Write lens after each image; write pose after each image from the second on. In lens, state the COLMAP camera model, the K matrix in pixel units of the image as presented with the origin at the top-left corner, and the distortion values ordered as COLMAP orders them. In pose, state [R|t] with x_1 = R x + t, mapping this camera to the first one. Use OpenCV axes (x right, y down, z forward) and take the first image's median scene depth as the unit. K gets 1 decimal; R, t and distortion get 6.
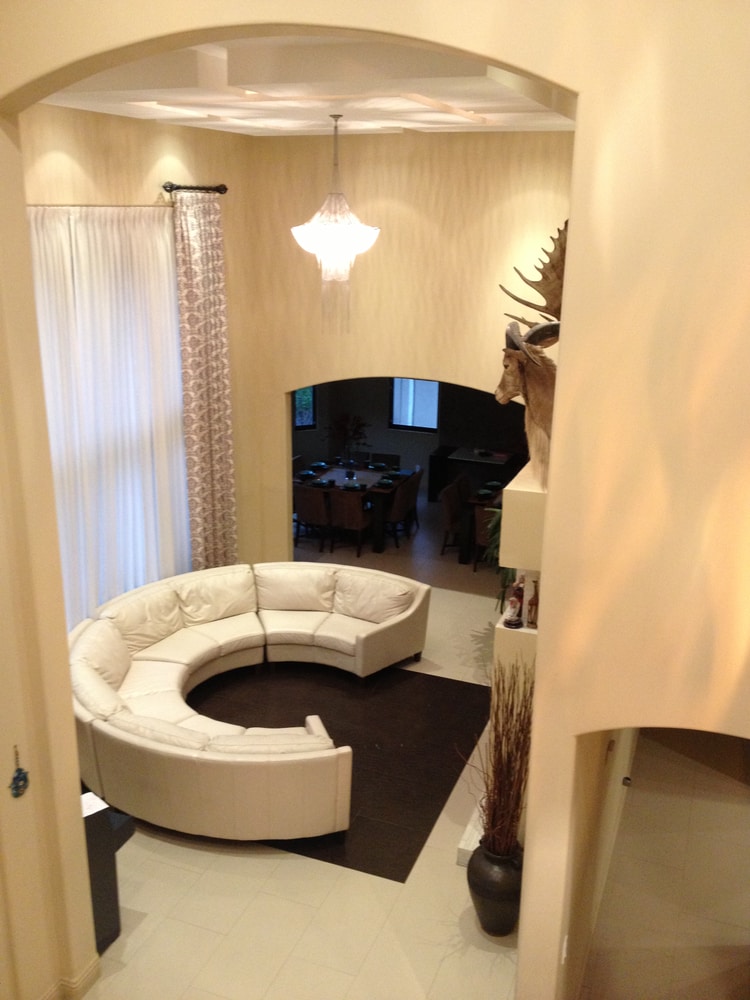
lens RADIAL K [[933.8, 0, 375.0], [0, 933.8, 500.0], [0, 0, 1]] dist [0.127781, -0.229296]
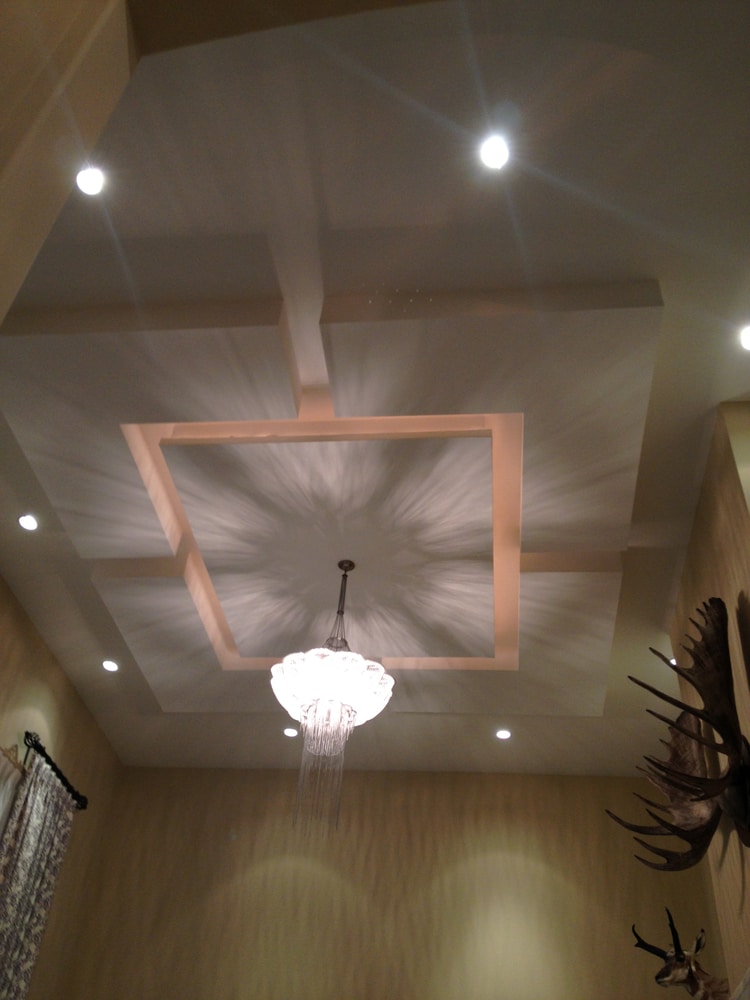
lens RADIAL K [[933.8, 0, 375.0], [0, 933.8, 500.0], [0, 0, 1]] dist [0.127781, -0.229296]
pose [[0.963179, 0.215761, 0.160416, -0.116860], [0.023238, 0.527609, -0.849169, 0.180250], [-0.267855, 0.821630, 0.503168, 0.403806]]
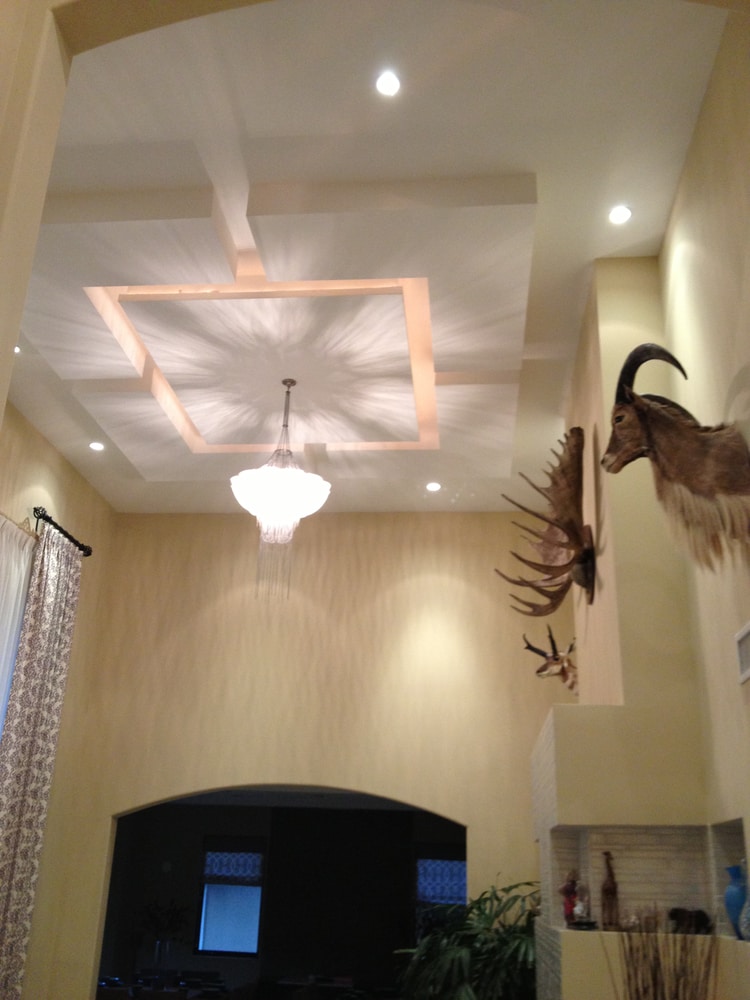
lens RADIAL K [[933.8, 0, 375.0], [0, 933.8, 500.0], [0, 0, 1]] dist [0.127781, -0.229296]
pose [[0.962179, 0.118082, 0.245496, -0.130310], [0.061450, 0.783868, -0.617879, 0.205098], [-0.265397, 0.609596, 0.746965, 0.253305]]
